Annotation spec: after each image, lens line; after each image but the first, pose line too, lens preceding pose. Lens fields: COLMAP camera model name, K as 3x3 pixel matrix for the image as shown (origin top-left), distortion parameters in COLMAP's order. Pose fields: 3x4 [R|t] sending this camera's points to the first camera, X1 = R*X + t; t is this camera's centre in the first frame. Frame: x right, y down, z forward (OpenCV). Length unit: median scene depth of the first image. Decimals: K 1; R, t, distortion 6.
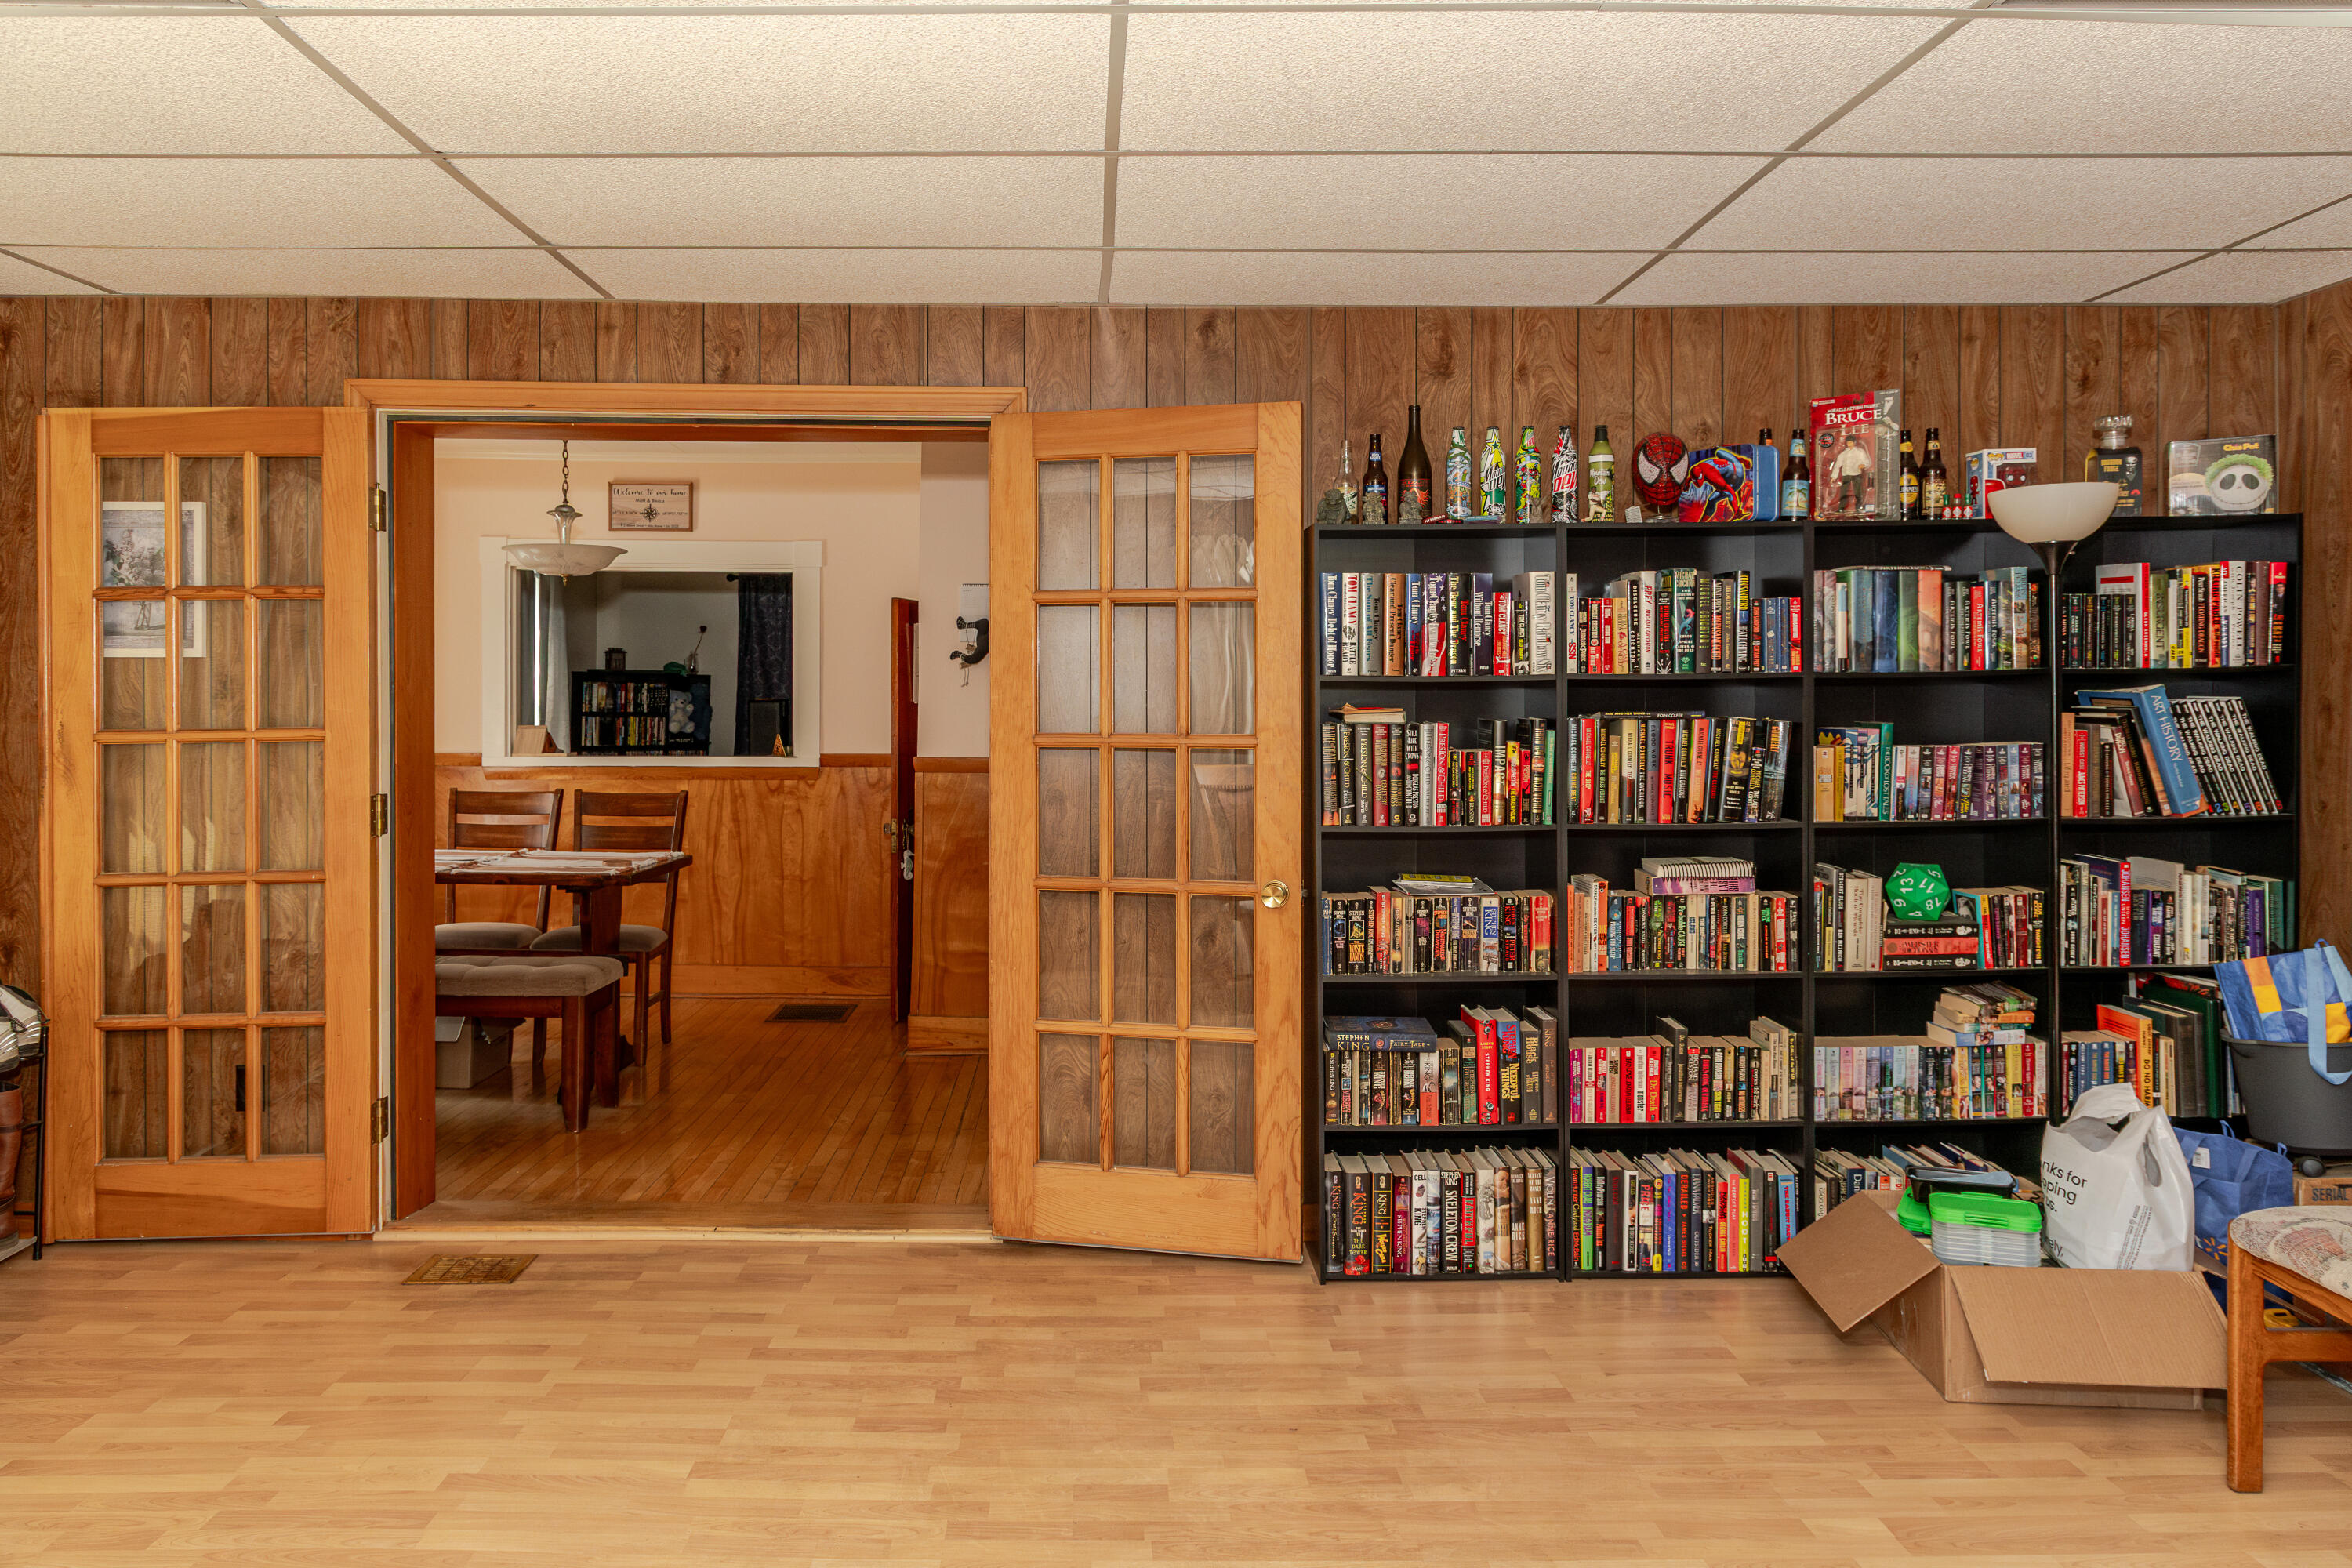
lens RADIAL K [[1583.9, 0, 1210.4], [0, 1583.9, 744.3], [0, 0, 1]] dist [-0.004317, 0.000521]
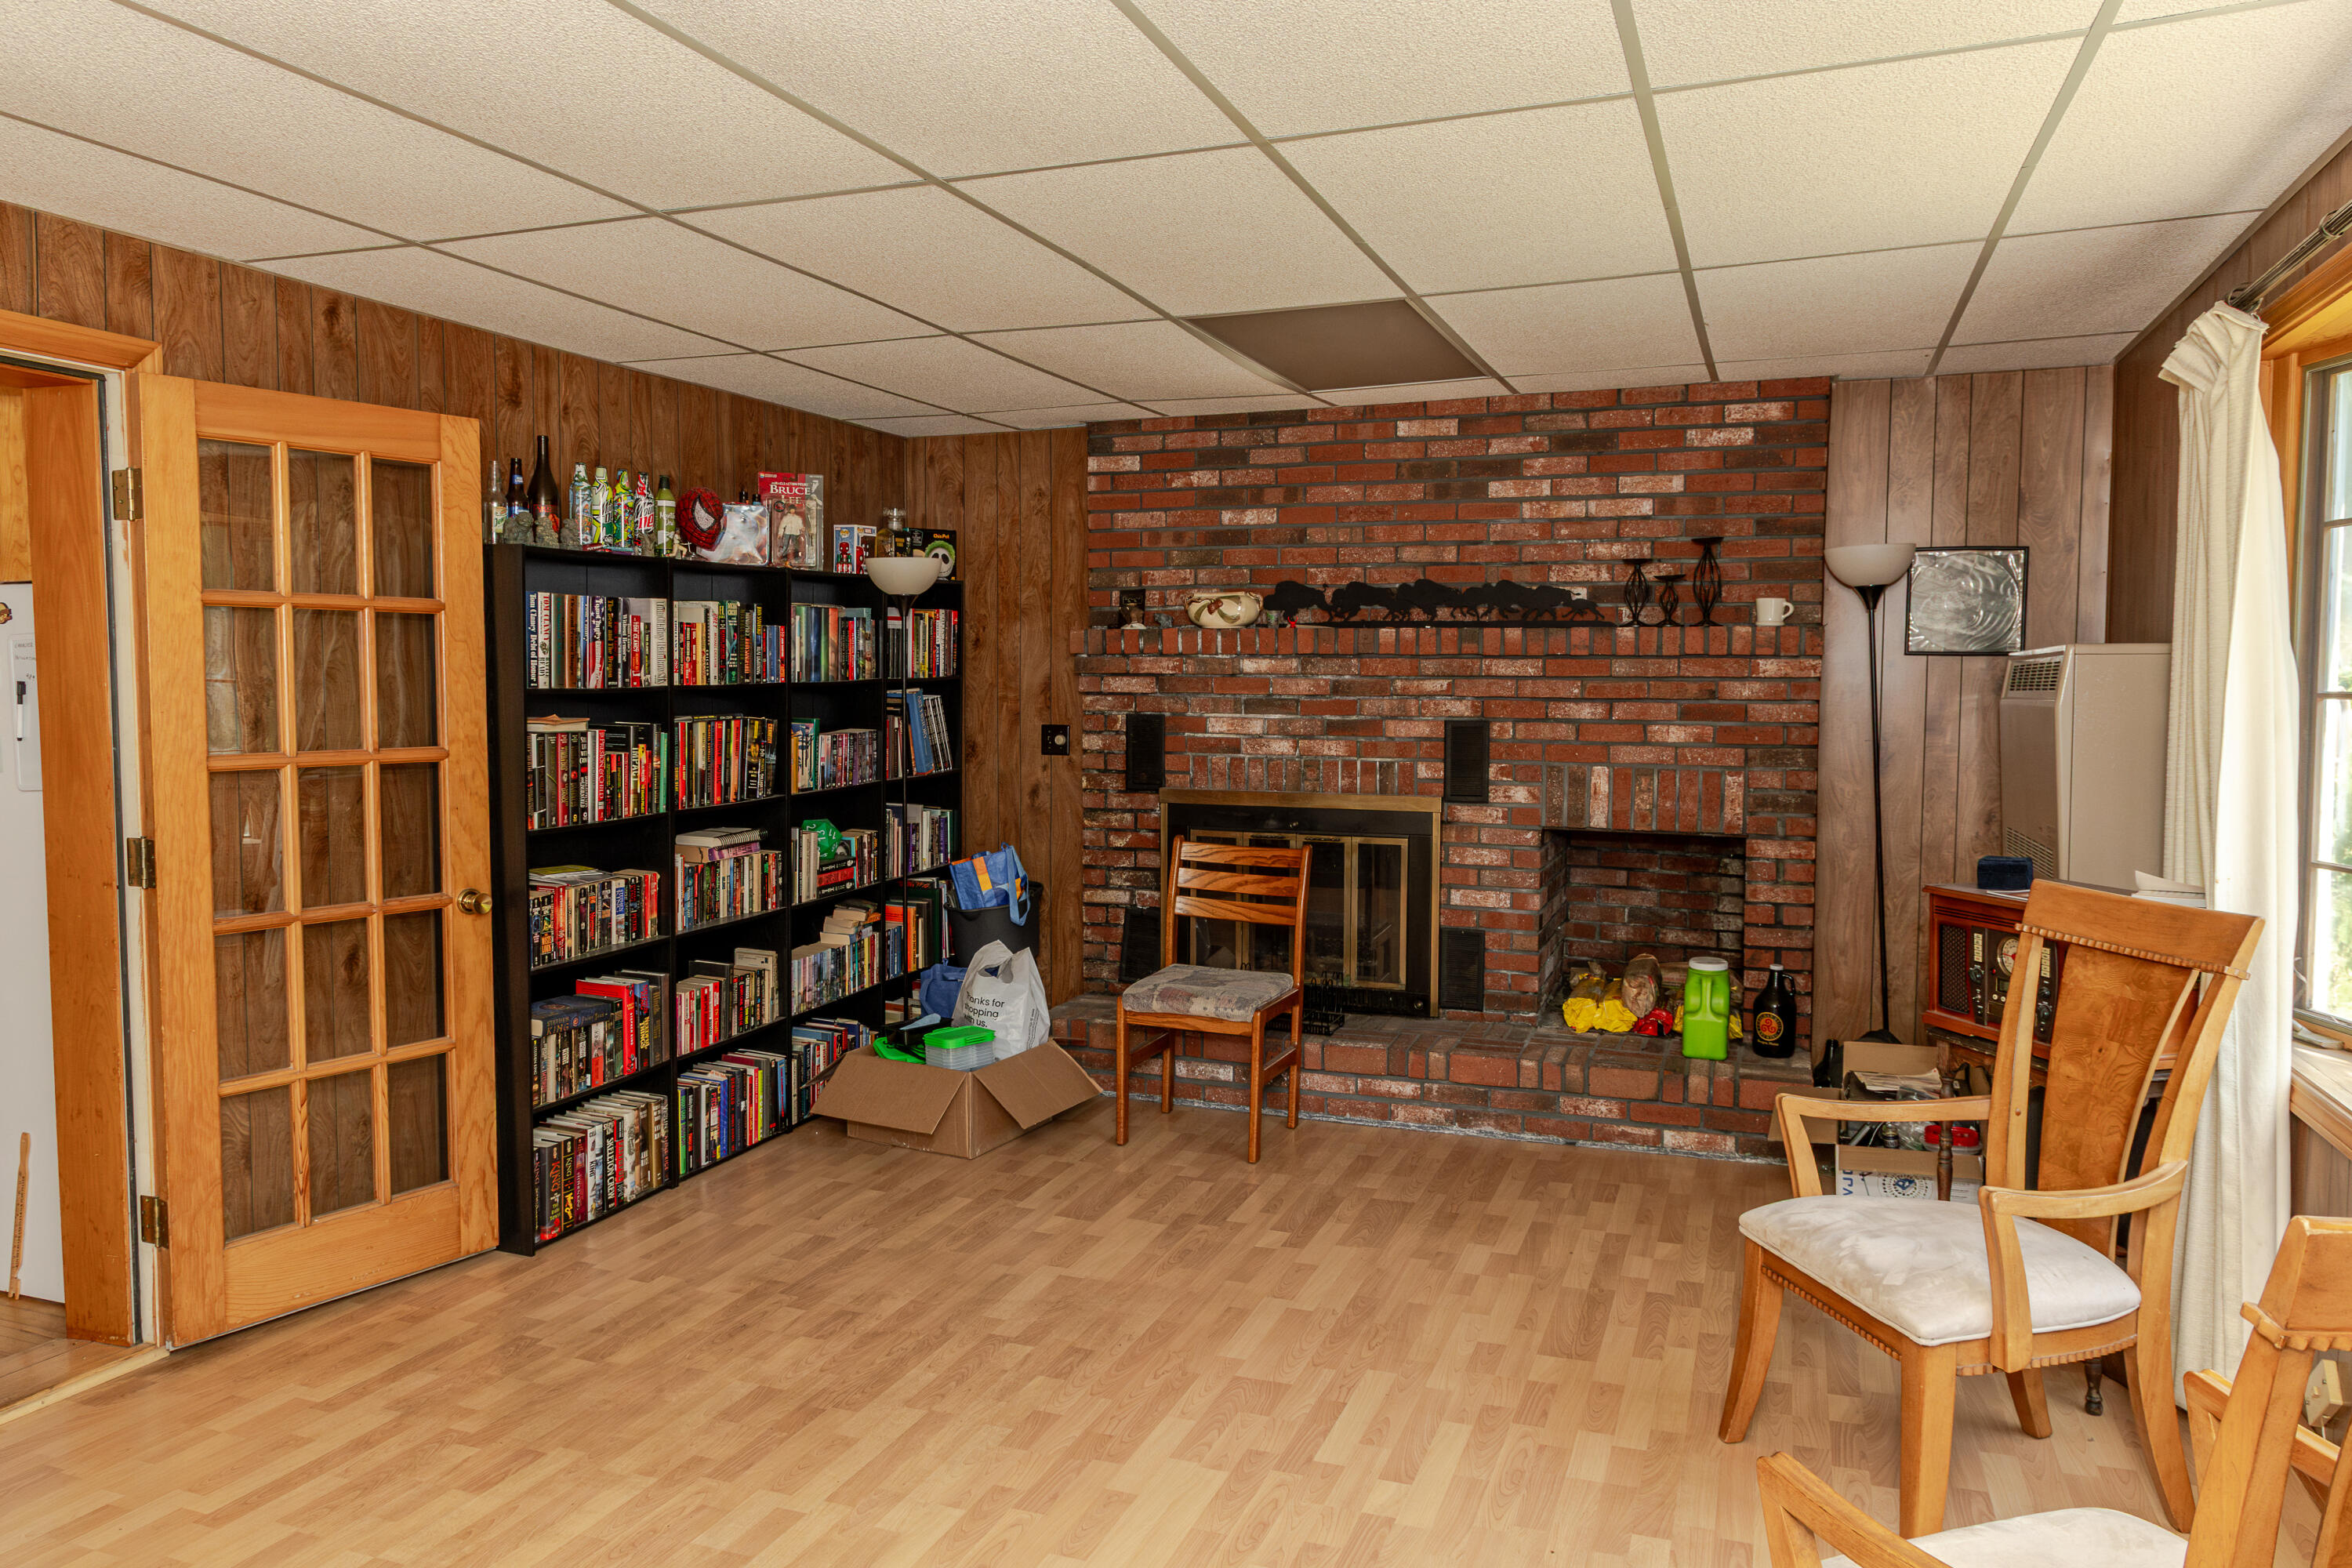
lens RADIAL K [[1583.9, 0, 1195.0], [0, 1583.9, 759.3], [0, 0, 1]] dist [-0.004317, 0.000521]
pose [[0.367691, -0.049827, 0.928612, -0.730599], [0.008638, 0.998703, 0.050168, -0.044412], [-0.929908, -0.010425, 0.367645, 0.188026]]
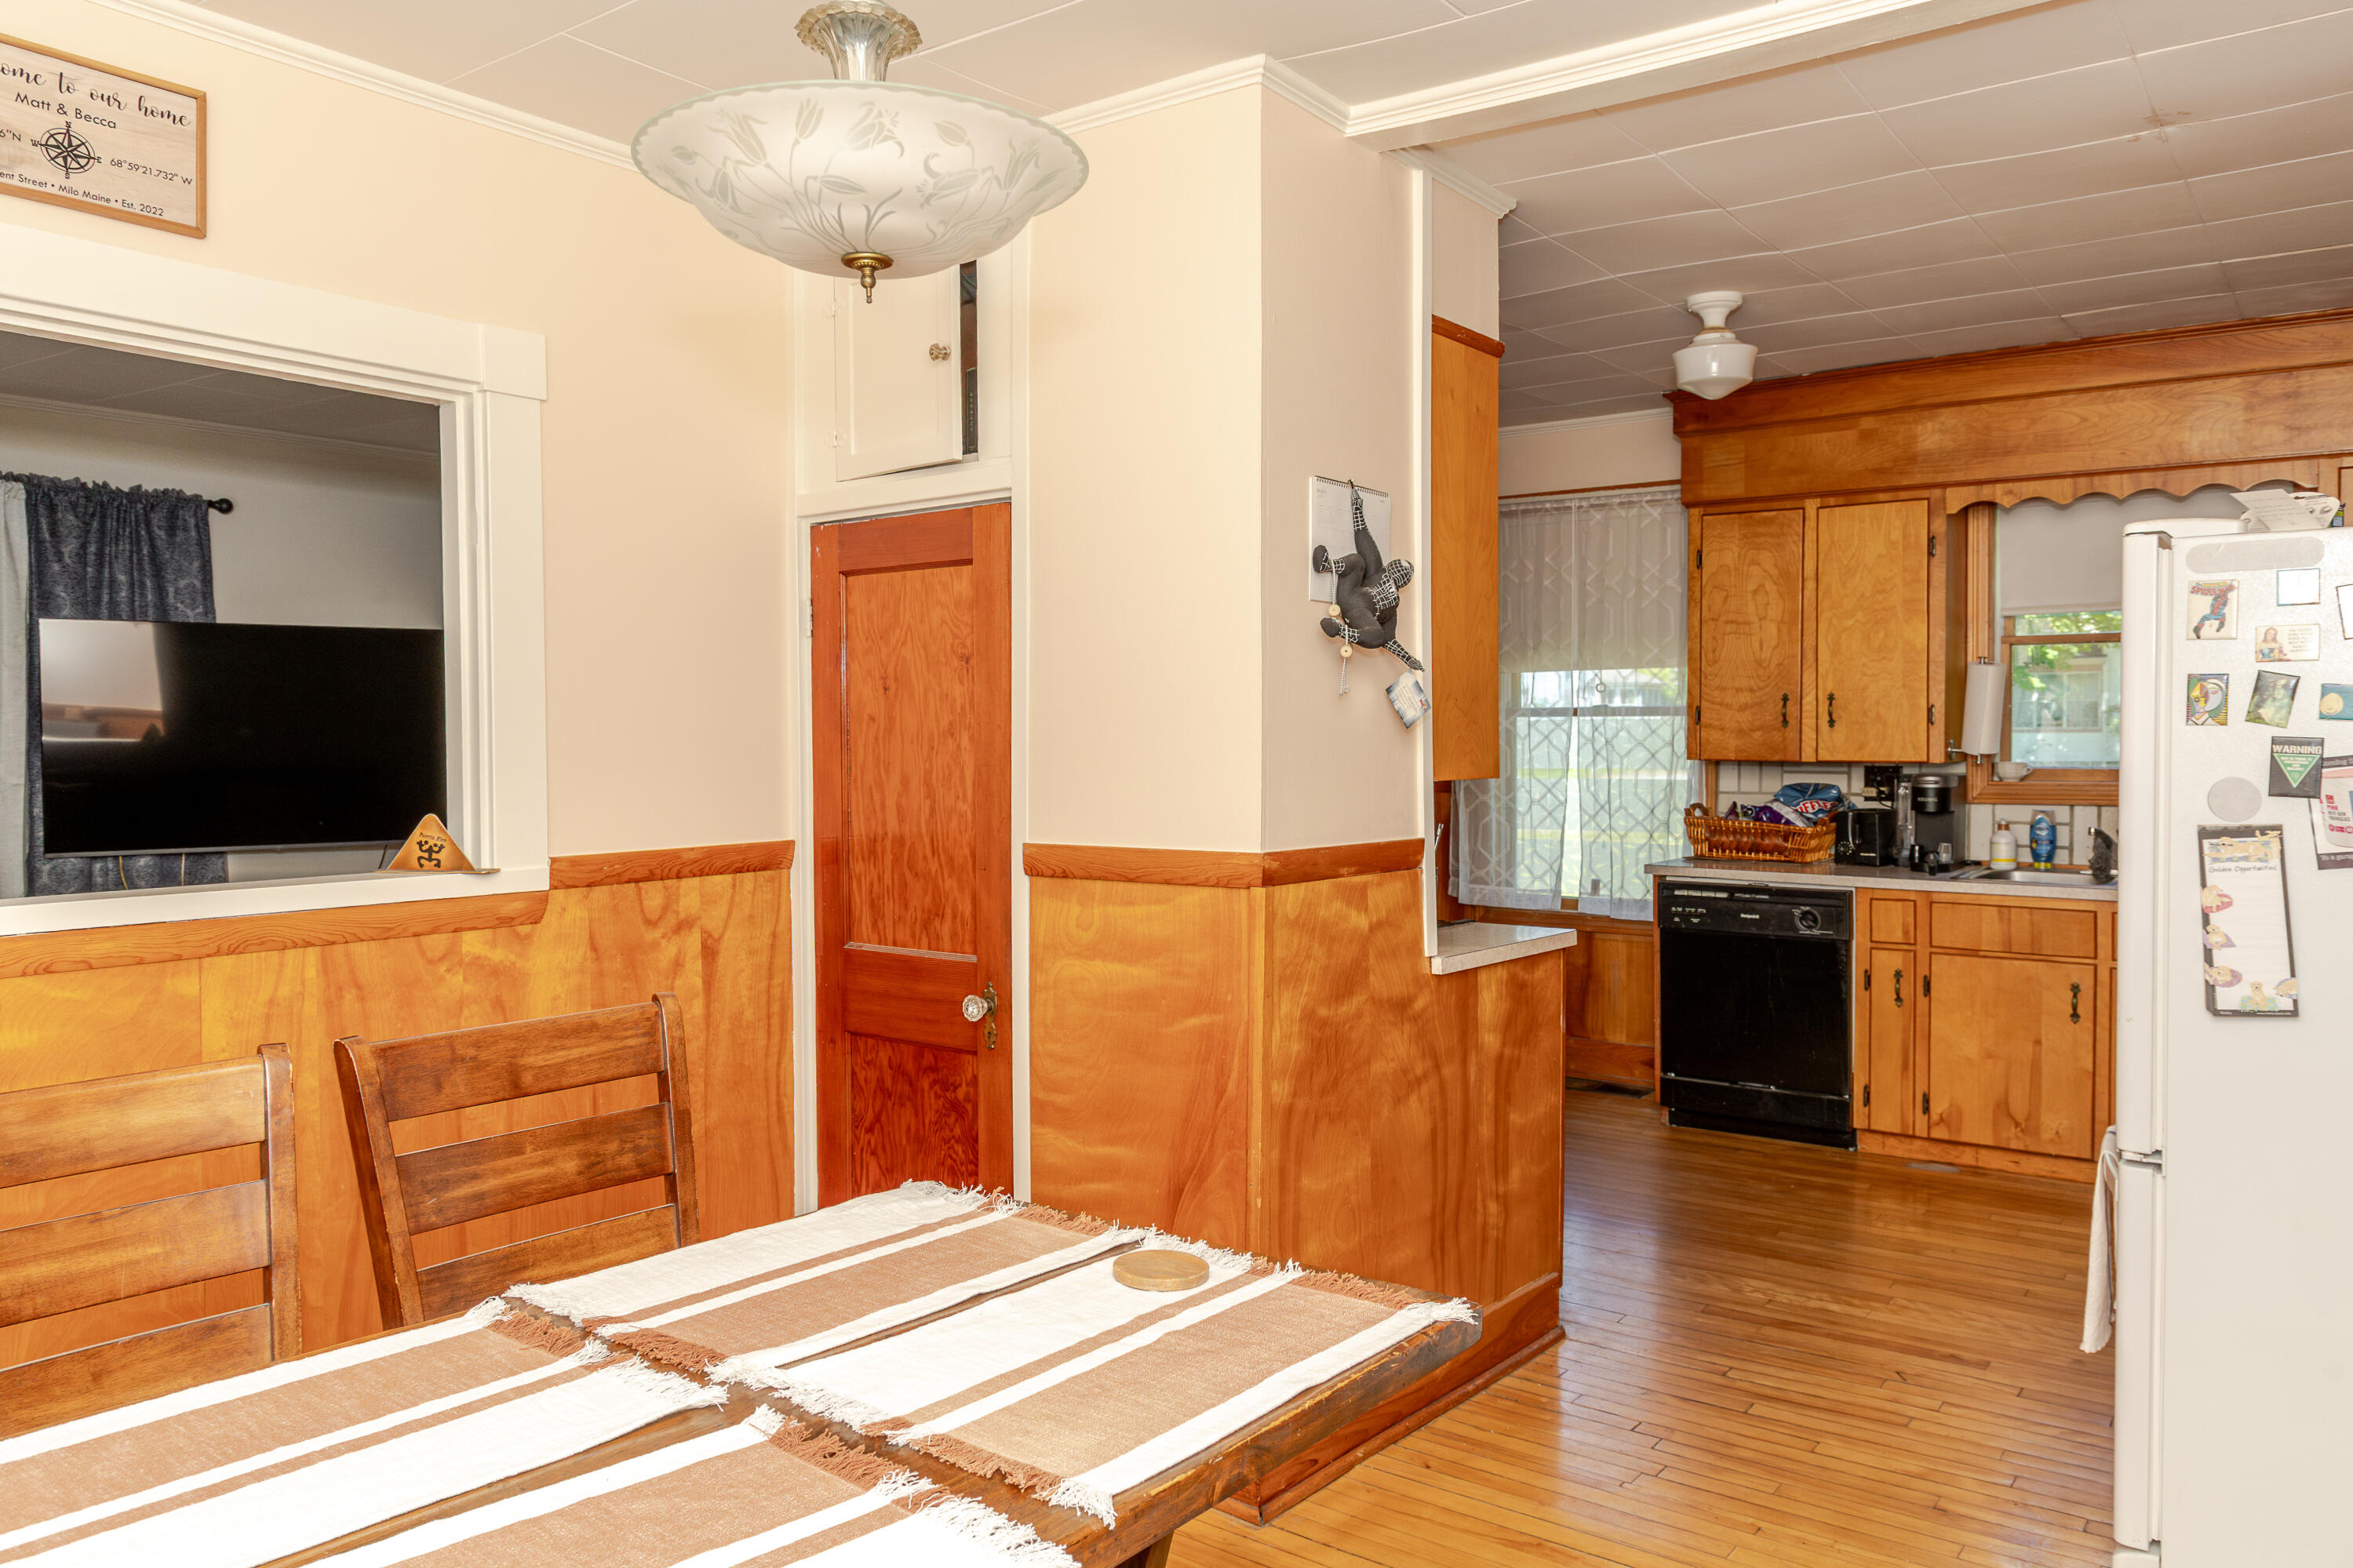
lens RADIAL K [[1584.4, 0, 1186.1], [0, 1584.4, 789.1], [0, 0, 1]] dist [-0.004317, 0.000521]
pose [[0.594011, -0.035680, 0.803665, -0.834413], [0.011553, 0.999291, 0.035825, -0.043968], [-0.804374, -0.011996, 0.594002, 1.083499]]
